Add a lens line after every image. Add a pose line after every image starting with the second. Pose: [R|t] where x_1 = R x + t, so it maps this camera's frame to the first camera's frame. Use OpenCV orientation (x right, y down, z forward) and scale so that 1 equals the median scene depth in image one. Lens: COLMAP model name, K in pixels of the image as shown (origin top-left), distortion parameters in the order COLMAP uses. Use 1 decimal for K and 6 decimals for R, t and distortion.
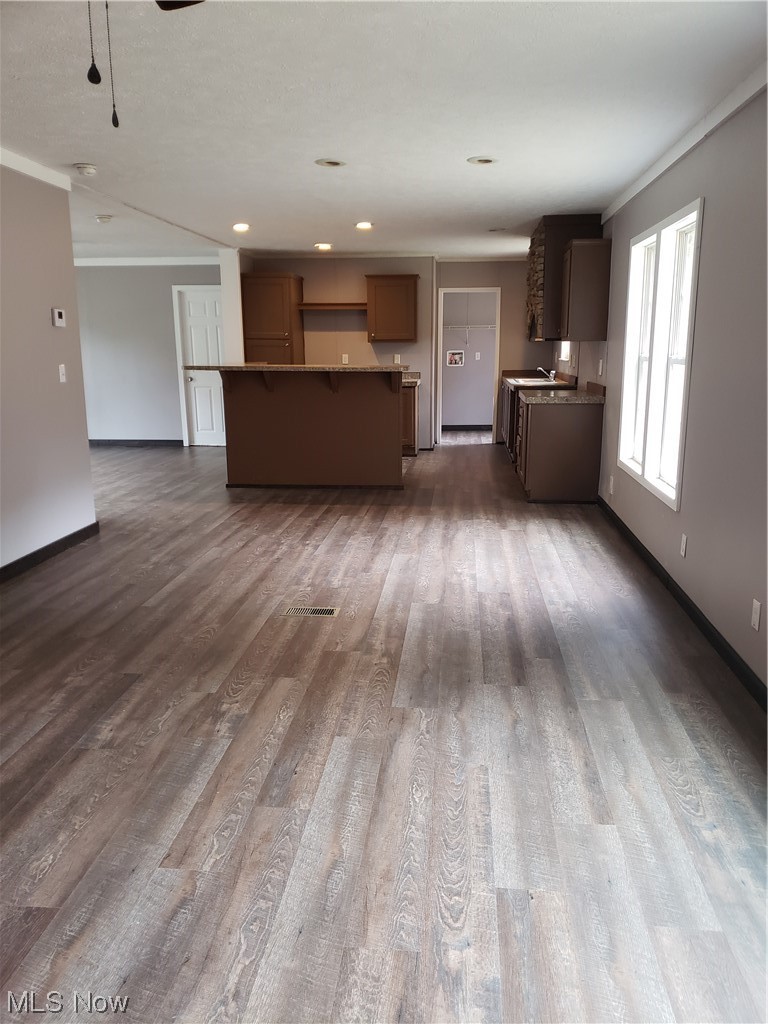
lens RADIAL K [[778.4, 0, 385.0], [0, 778.4, 512.5], [0, 0, 1]] dist [0.012971, 0.007163]
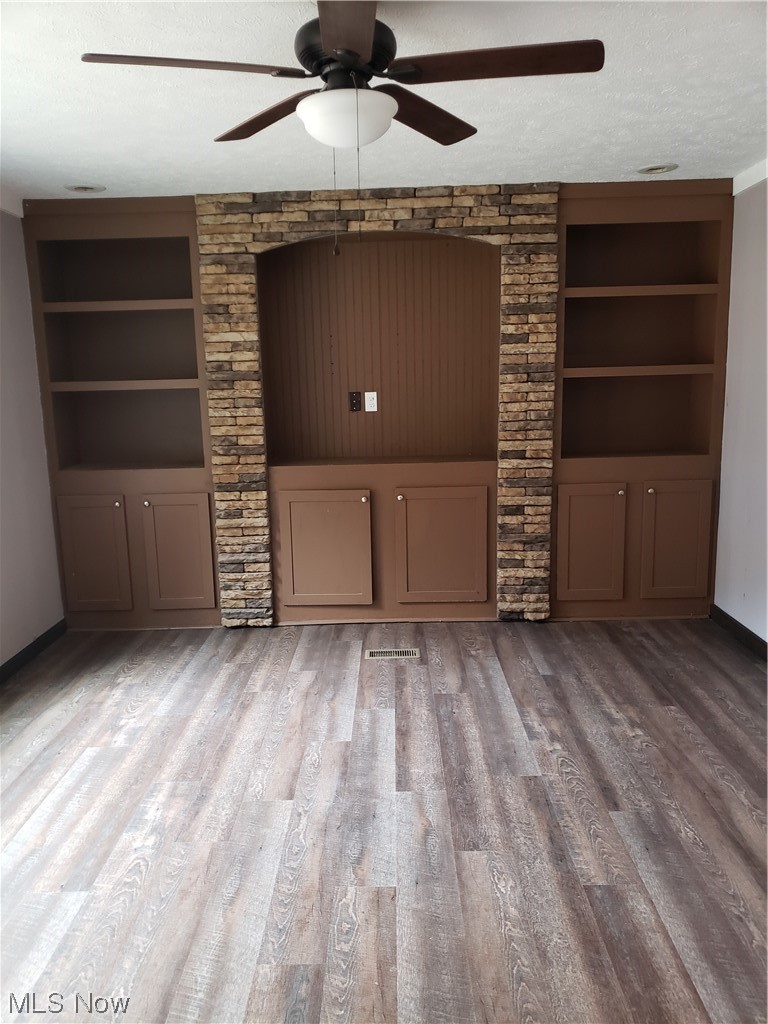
lens RADIAL K [[778.4, 0, 383.6], [0, 778.4, 511.9], [0, 0, 1]] dist [0.012971, 0.007163]
pose [[-0.995738, 0.038238, -0.083927, -0.203377], [0.003598, 0.925417, 0.378934, -0.445352], [0.092157, 0.377017, -0.921610, 1.819376]]
